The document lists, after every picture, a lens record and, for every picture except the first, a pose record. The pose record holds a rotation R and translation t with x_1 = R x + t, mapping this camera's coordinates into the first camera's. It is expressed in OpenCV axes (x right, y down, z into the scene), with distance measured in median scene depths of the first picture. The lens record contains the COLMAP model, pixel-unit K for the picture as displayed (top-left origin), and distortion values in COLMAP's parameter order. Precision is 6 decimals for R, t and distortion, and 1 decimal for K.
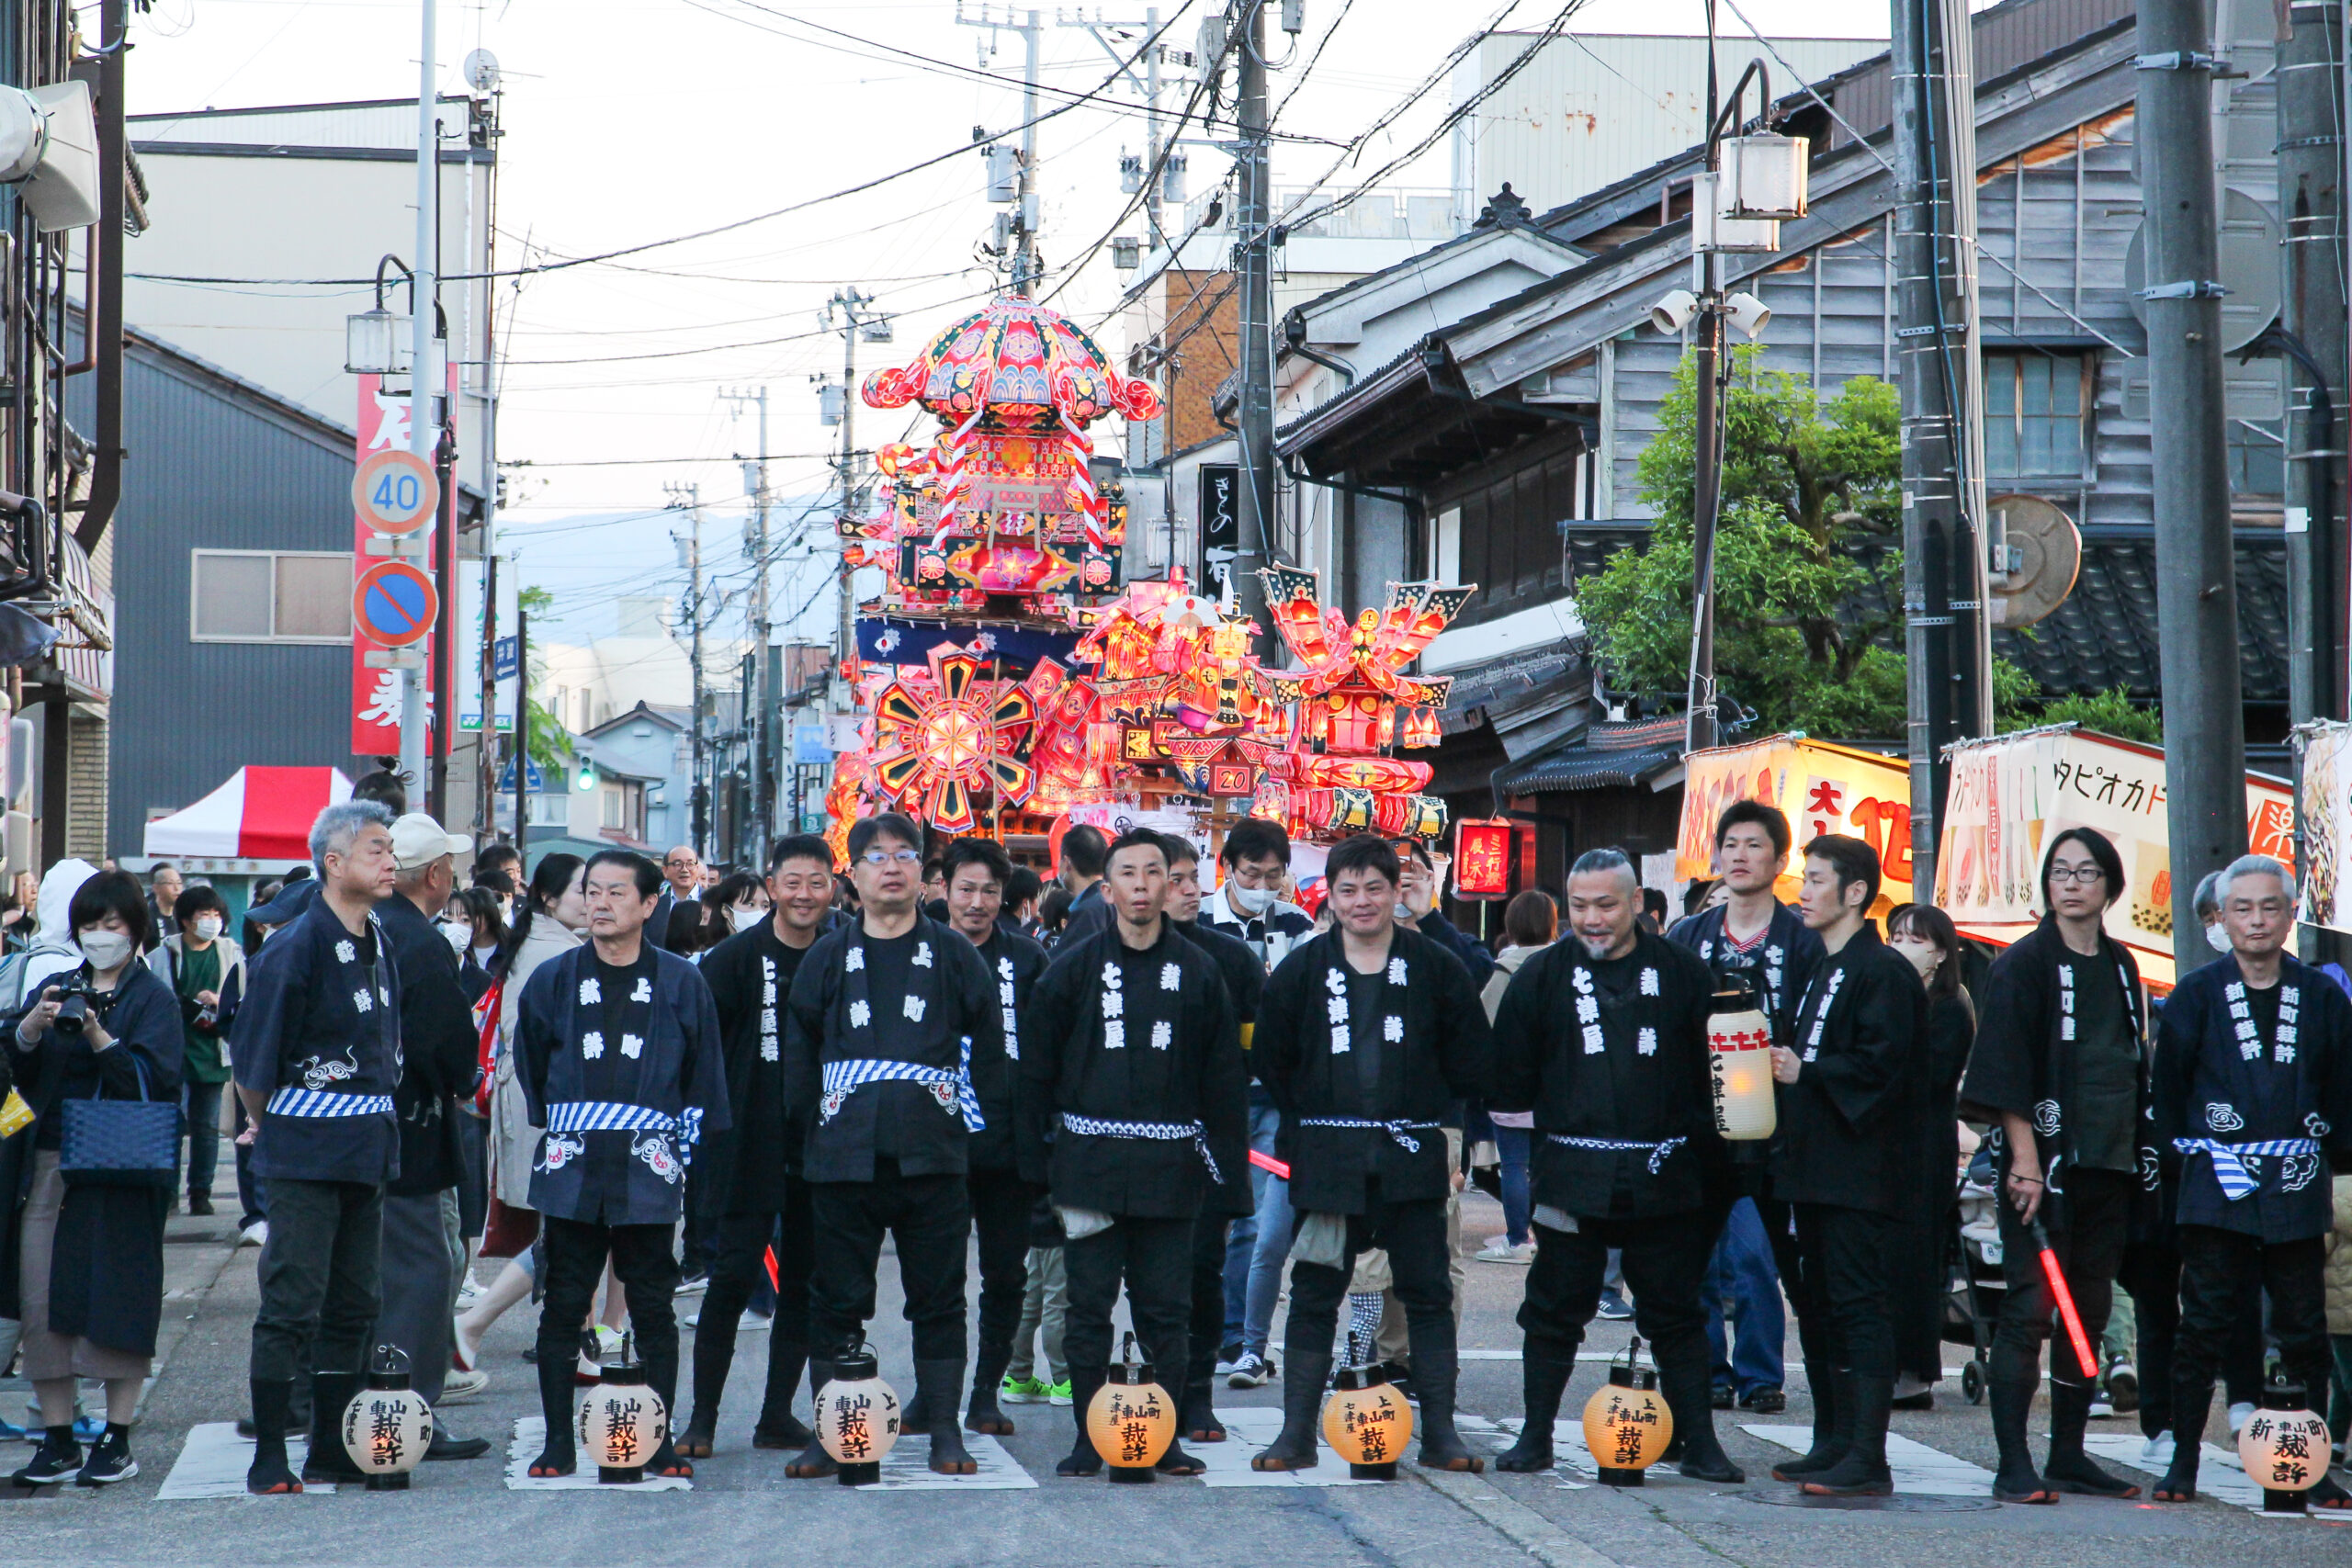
lens RADIAL K [[4748.8, 0, 1175.4], [0, 4748.8, 784.2], [0, 0, 1]] dist [0.008037, 0.000000]
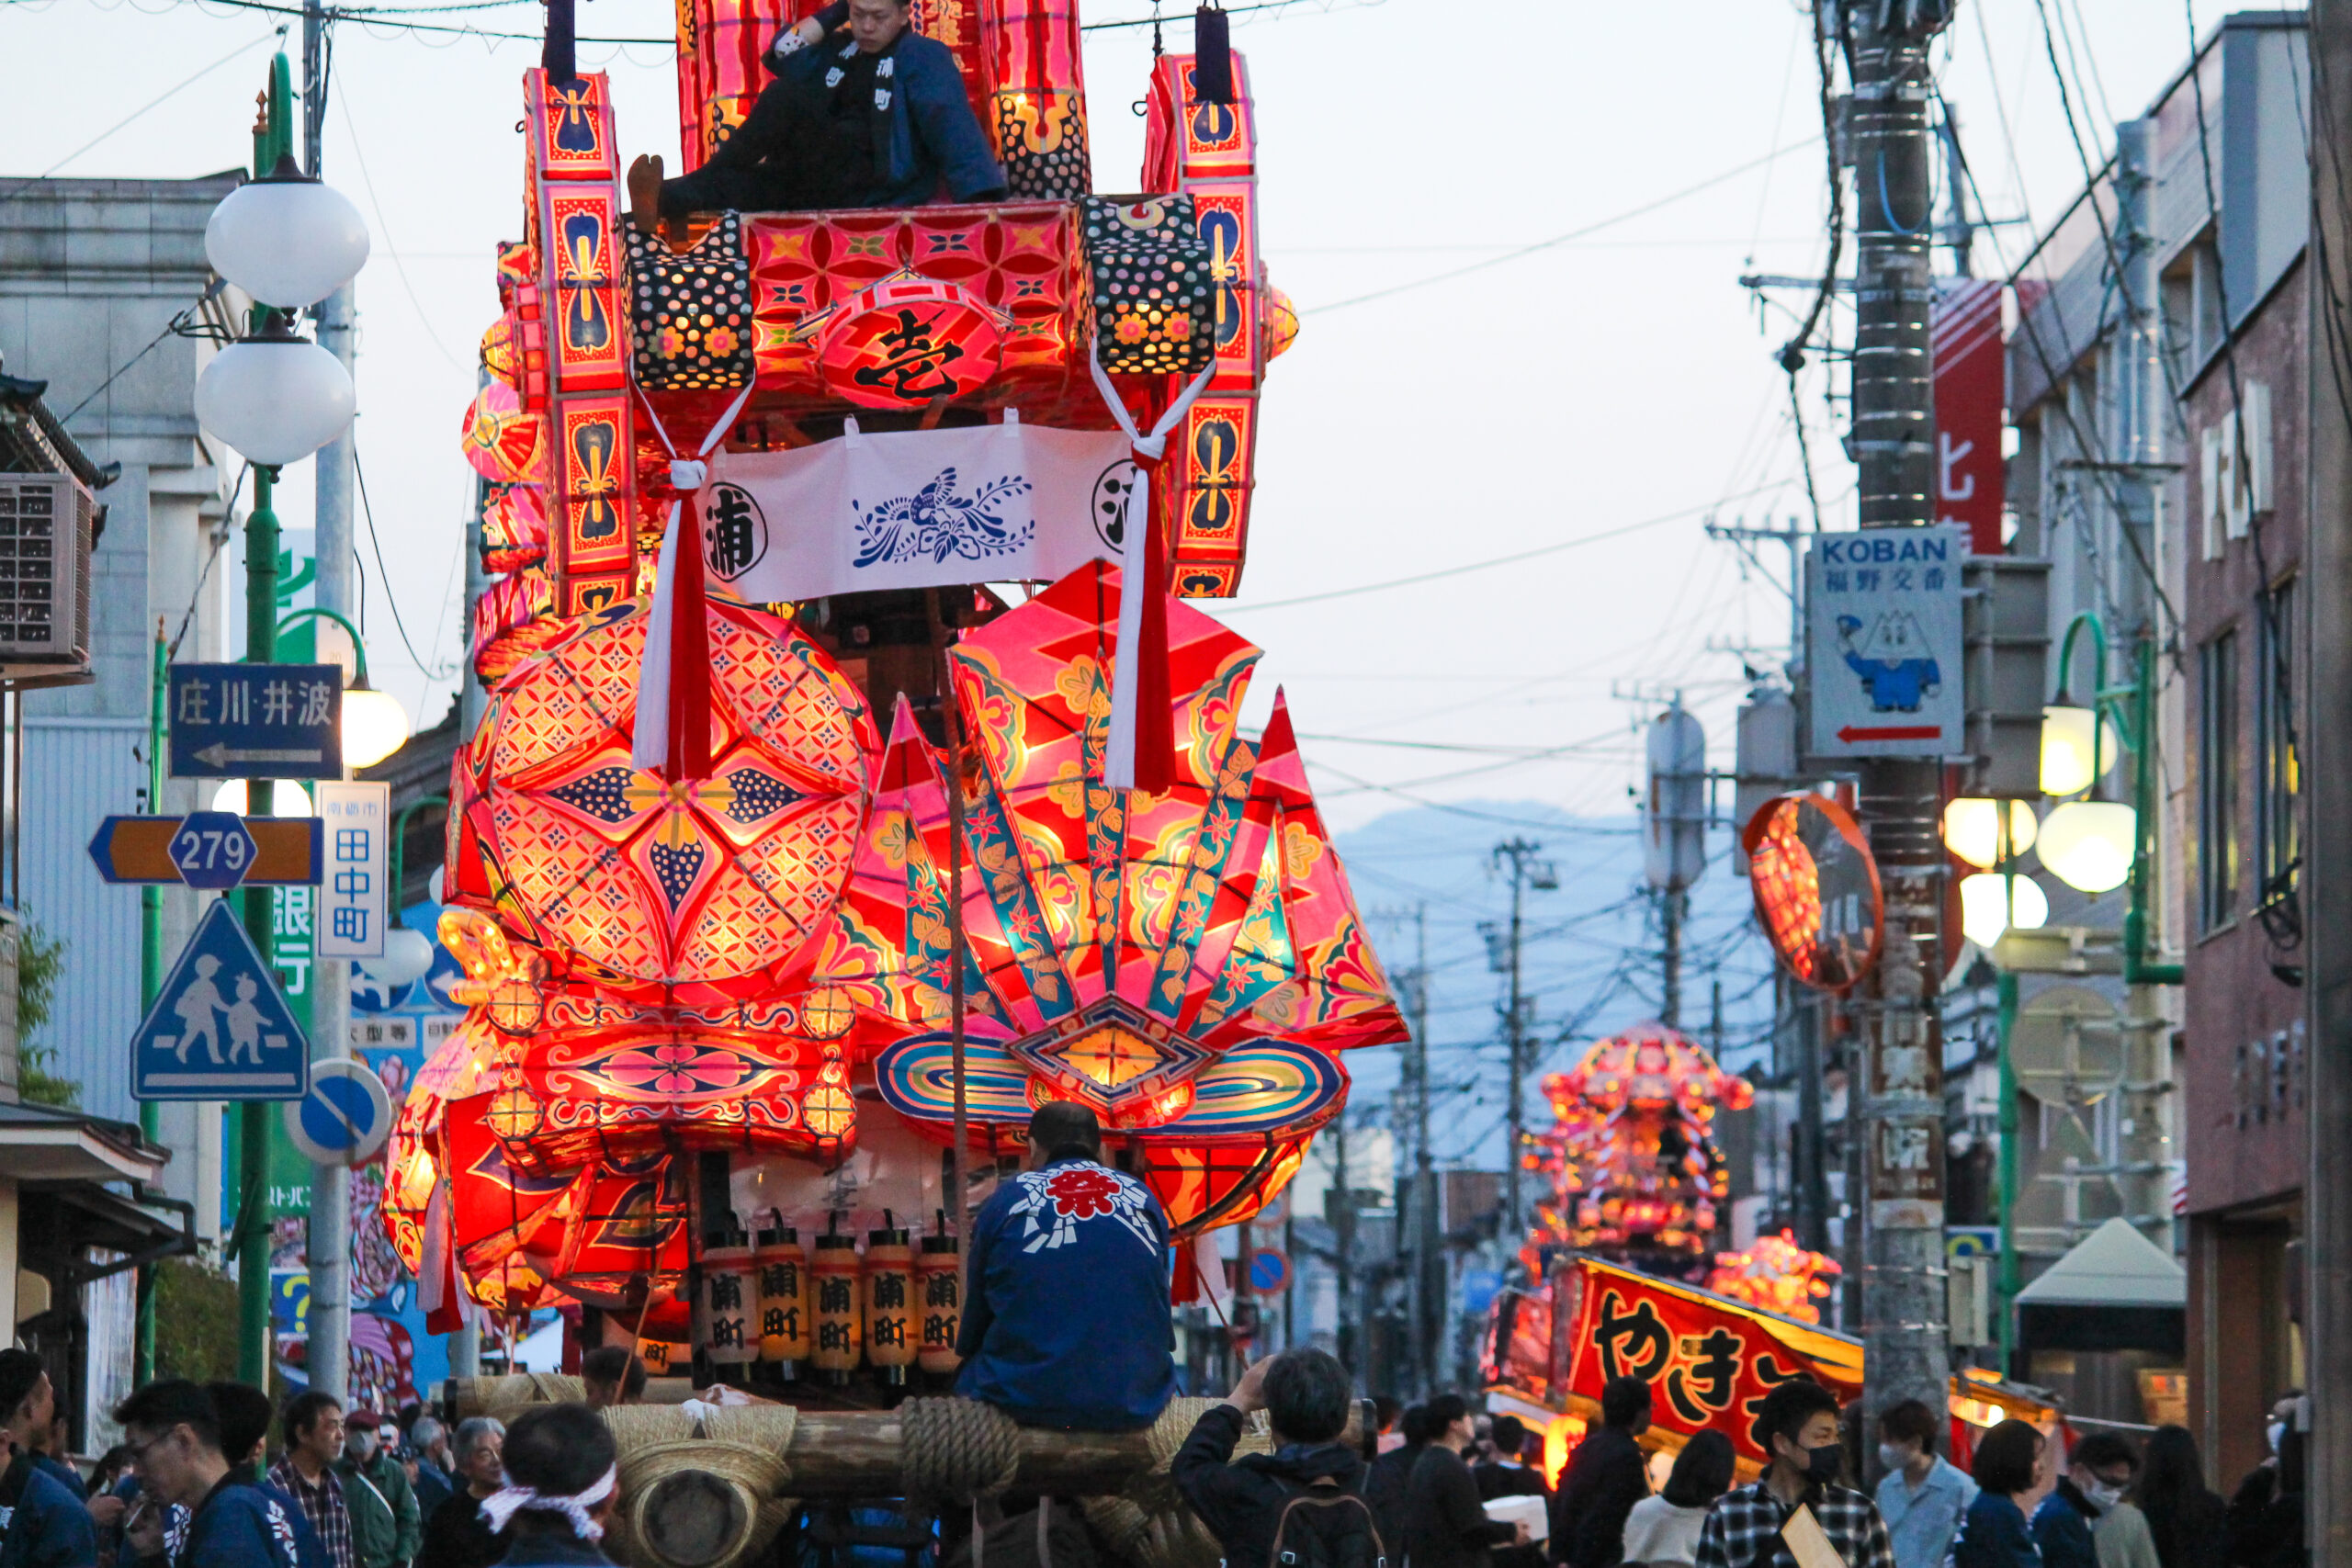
lens RADIAL K [[7896.5, 0, 1175.8], [0, 7896.5, 784.9], [0, 0, 1]] dist [0.062161, 0.000000]
pose [[0.994124, -0.015067, -0.107191, 0.038910], [0.008578, 0.998117, -0.060744, -0.014835], [0.107904, 0.059468, 0.992381, -0.660984]]
